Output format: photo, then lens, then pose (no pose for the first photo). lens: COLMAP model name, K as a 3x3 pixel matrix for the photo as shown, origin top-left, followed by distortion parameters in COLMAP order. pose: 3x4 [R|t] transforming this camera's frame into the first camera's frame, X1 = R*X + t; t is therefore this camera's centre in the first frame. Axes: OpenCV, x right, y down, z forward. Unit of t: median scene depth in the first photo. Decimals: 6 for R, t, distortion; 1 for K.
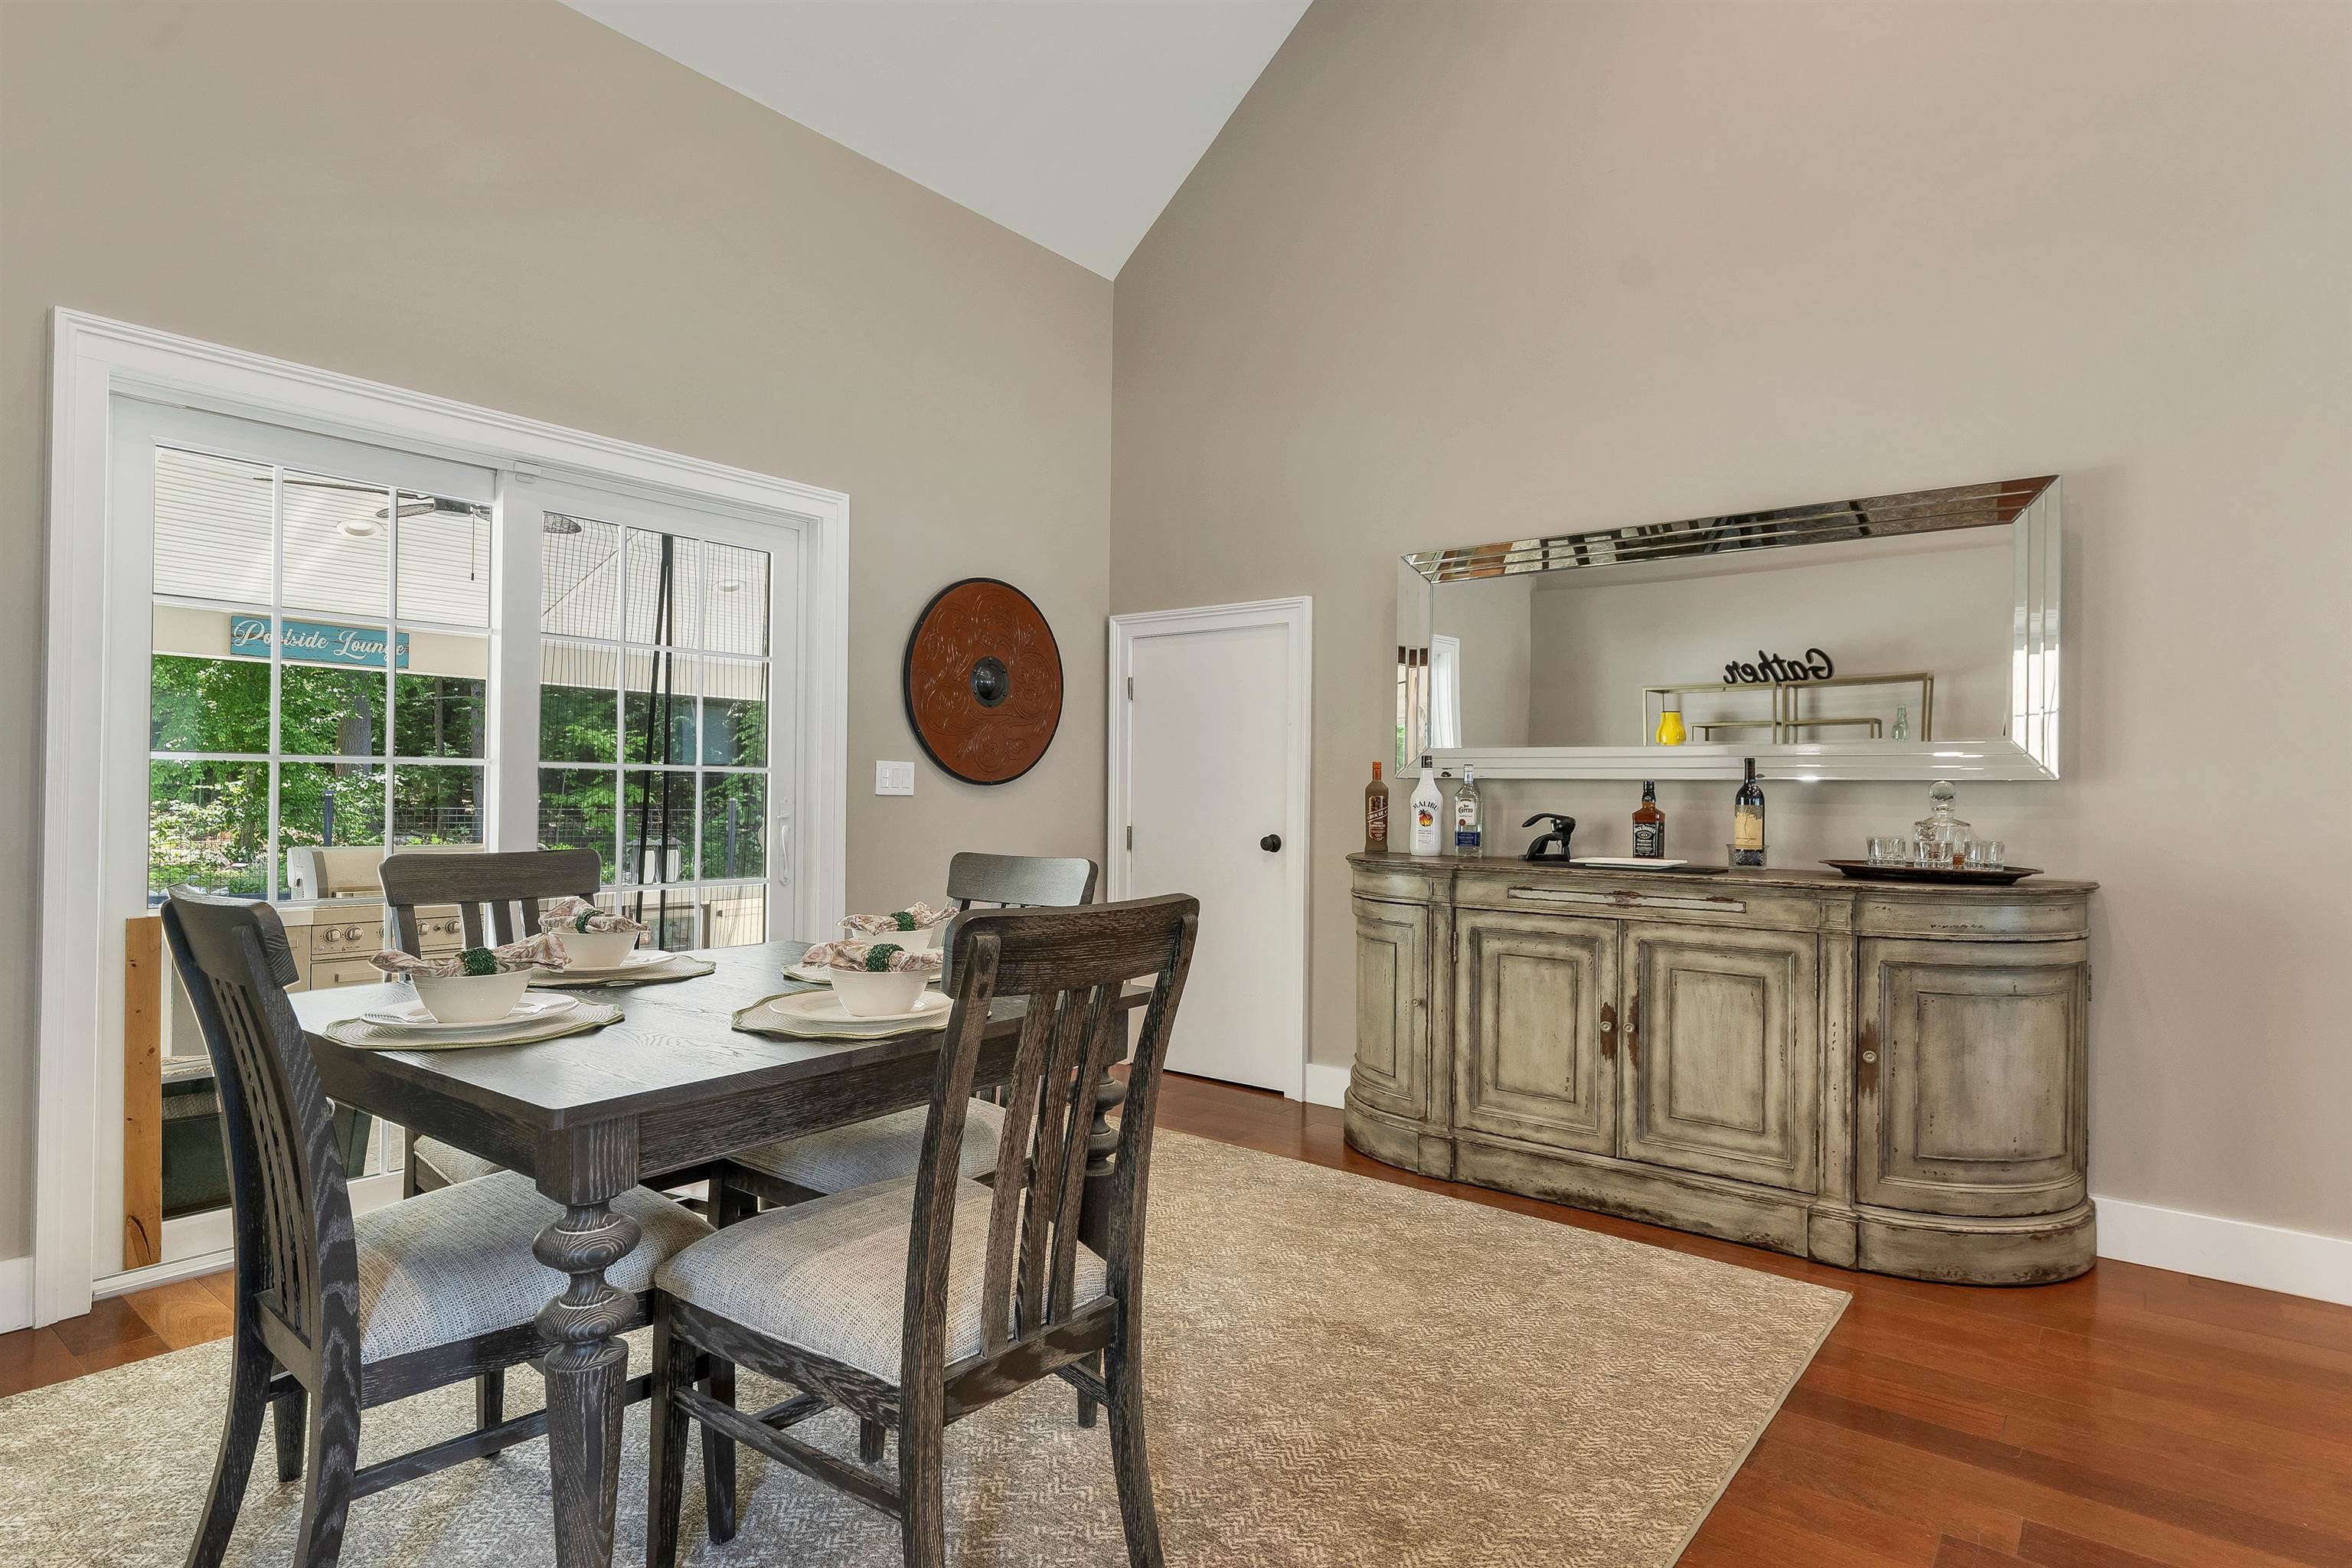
lens RADIAL K [[1245.0, 0, 1178.6], [0, 1245.0, 773.6], [0, 0, 1]] dist [0.000728, 0.000461]
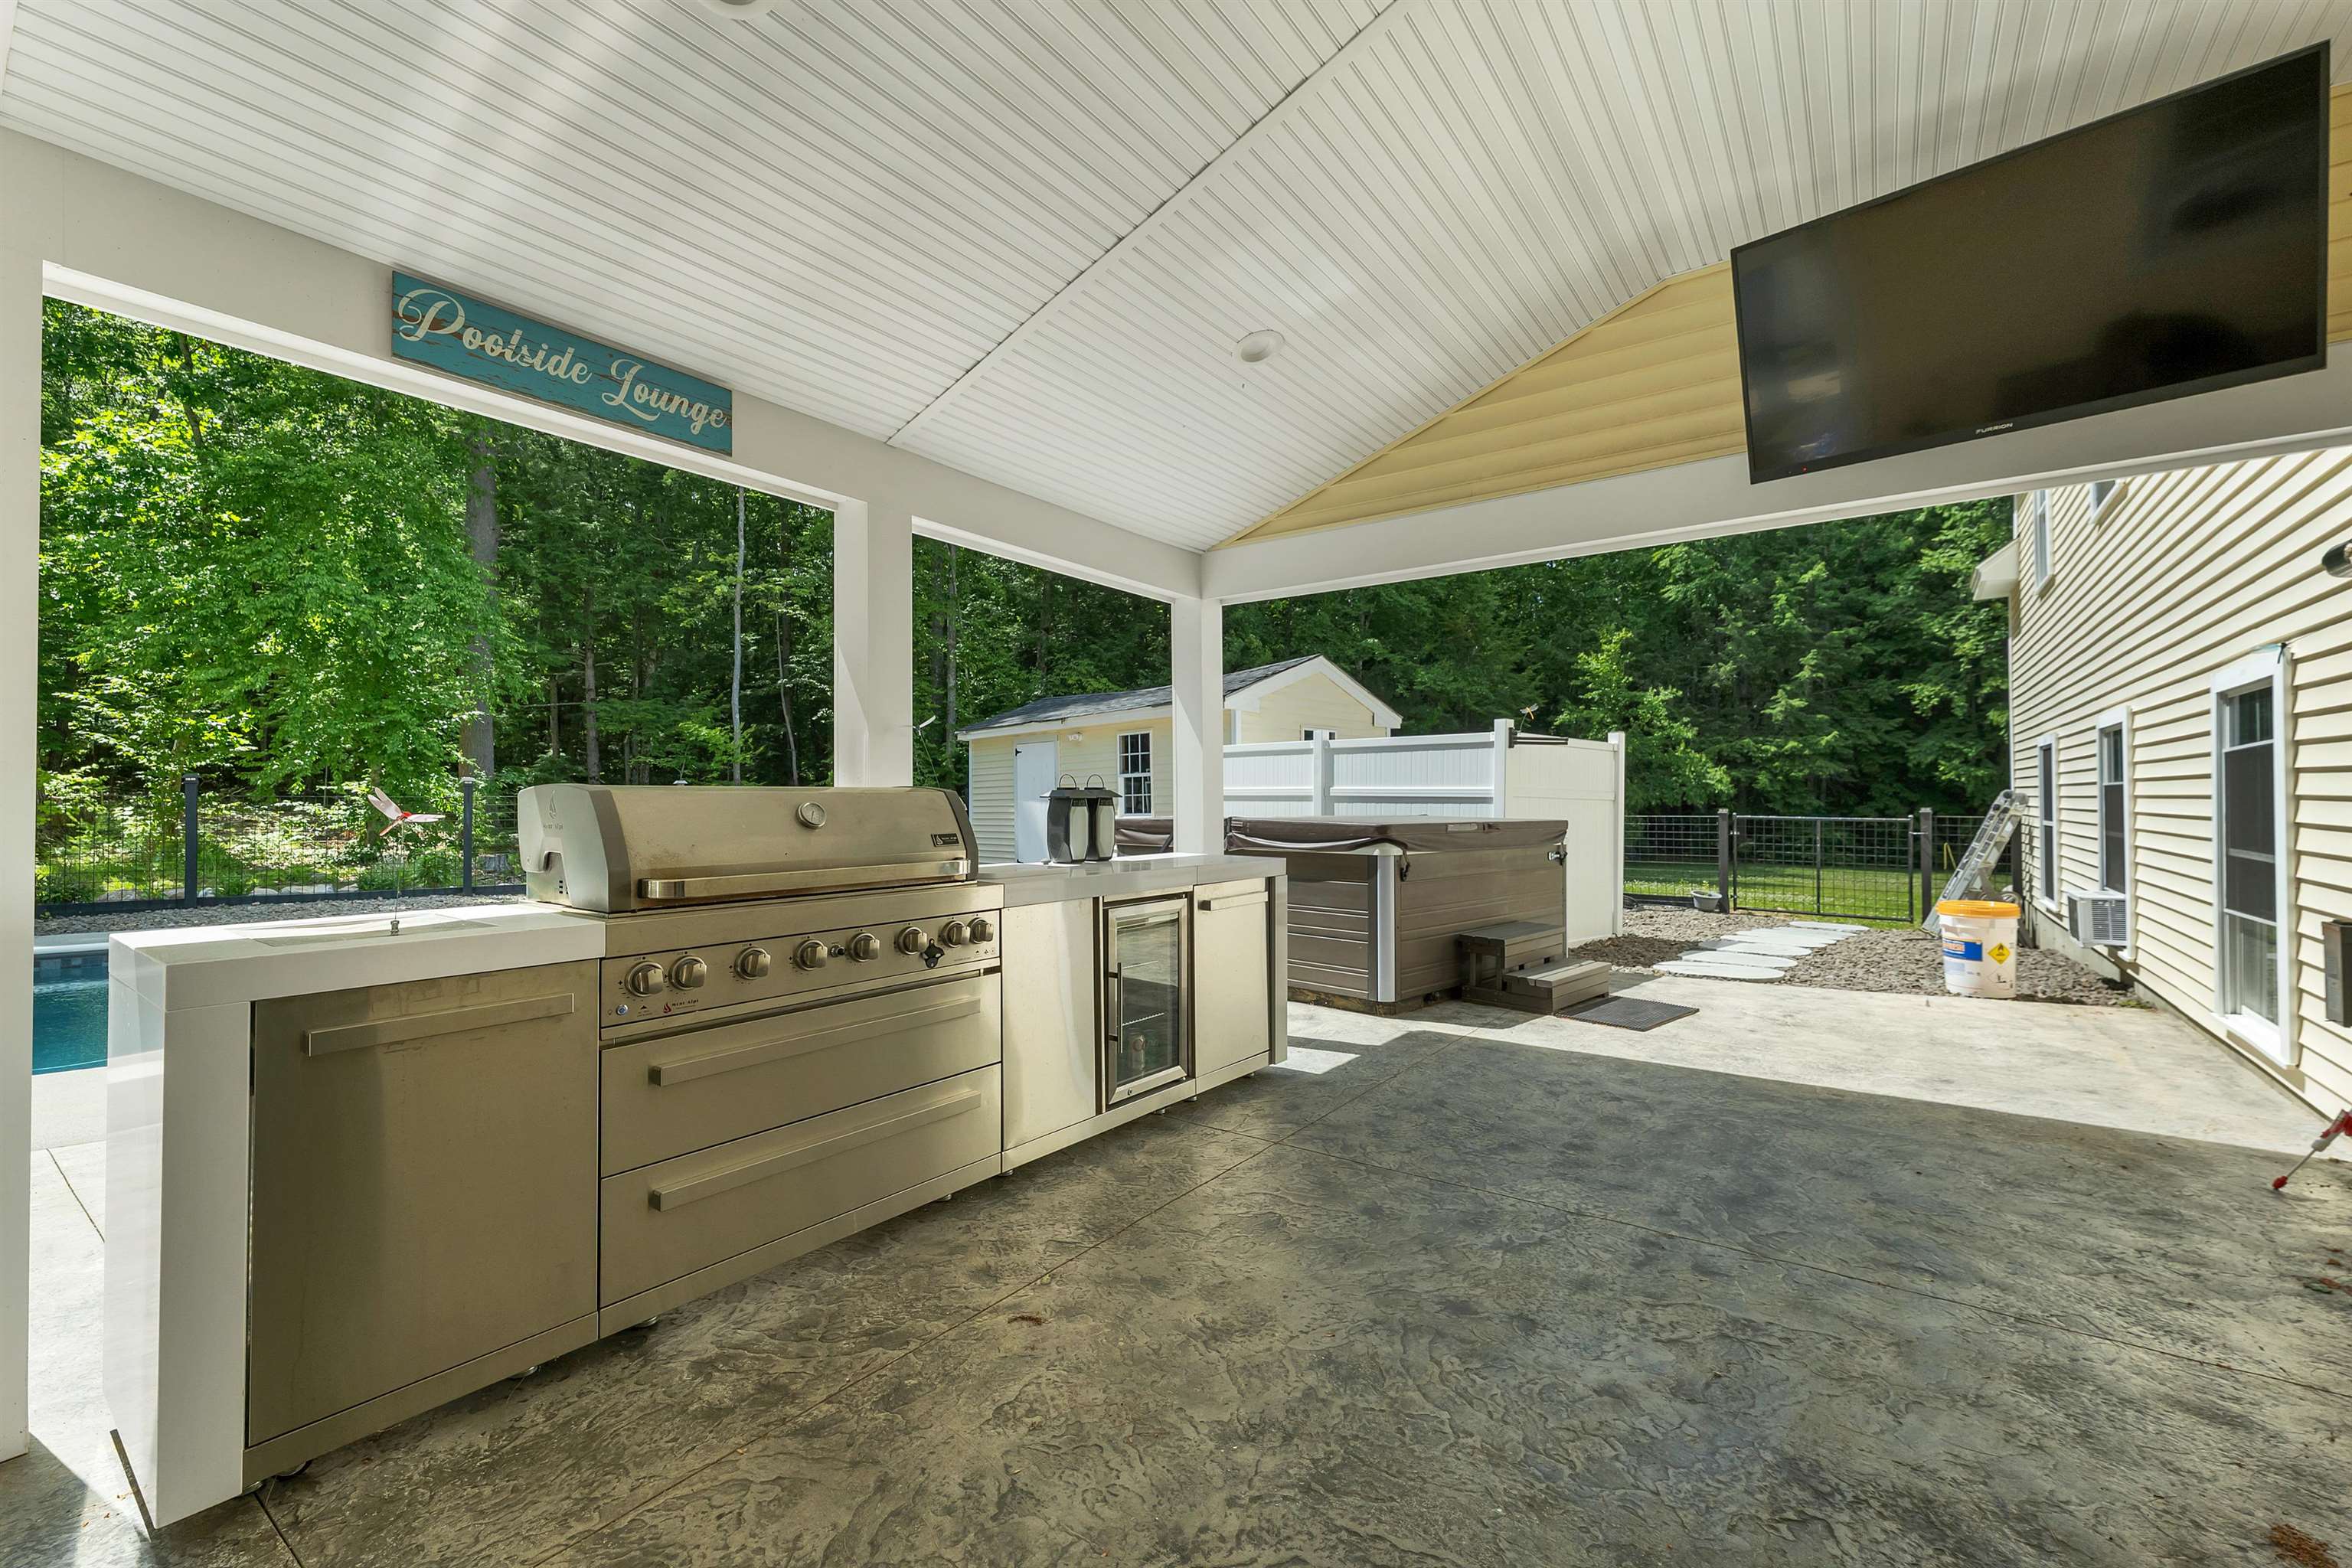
lens RADIAL K [[980.5, 0, 1170.1], [0, 980.5, 781.1], [0, 0, 1]] dist [0.002504, 0.000066]
pose [[0.998823, -0.016210, 0.045711, -0.469339], [0.016200, 0.999869, 0.000592, 0.058075], [-0.045715, 0.000149, 0.998955, 0.595333]]
